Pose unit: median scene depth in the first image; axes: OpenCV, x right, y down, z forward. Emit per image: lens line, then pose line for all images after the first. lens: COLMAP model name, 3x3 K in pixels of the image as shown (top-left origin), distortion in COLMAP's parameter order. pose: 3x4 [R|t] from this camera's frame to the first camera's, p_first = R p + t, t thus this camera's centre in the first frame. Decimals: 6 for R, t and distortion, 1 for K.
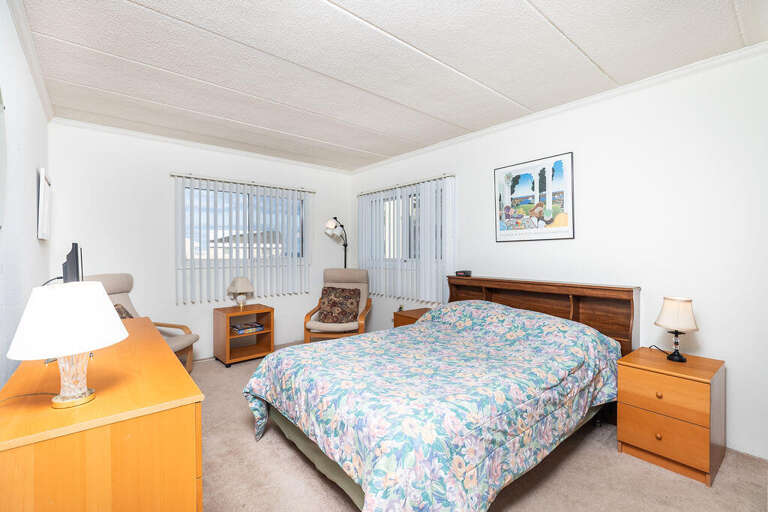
lens RADIAL K [[344.2, 0, 378.3], [0, 344.2, 251.7], [0, 0, 1]] dist [0.002075, 0.000613]
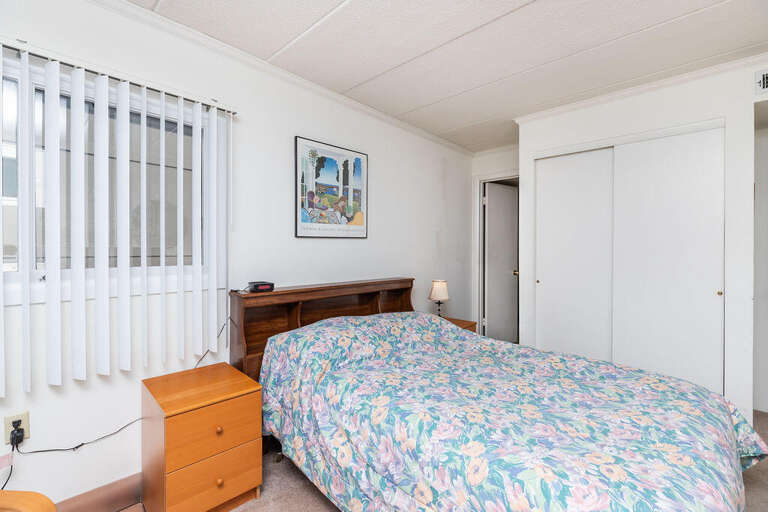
lens RADIAL K [[344.2, 0, 378.3], [0, 344.2, 251.7], [0, 0, 1]] dist [0.002075, 0.000613]
pose [[-0.112987, -0.004871, 0.993584, -0.432416], [-0.001674, 0.999987, 0.004712, -0.001481], [-0.993595, -0.001131, -0.112994, 0.990013]]
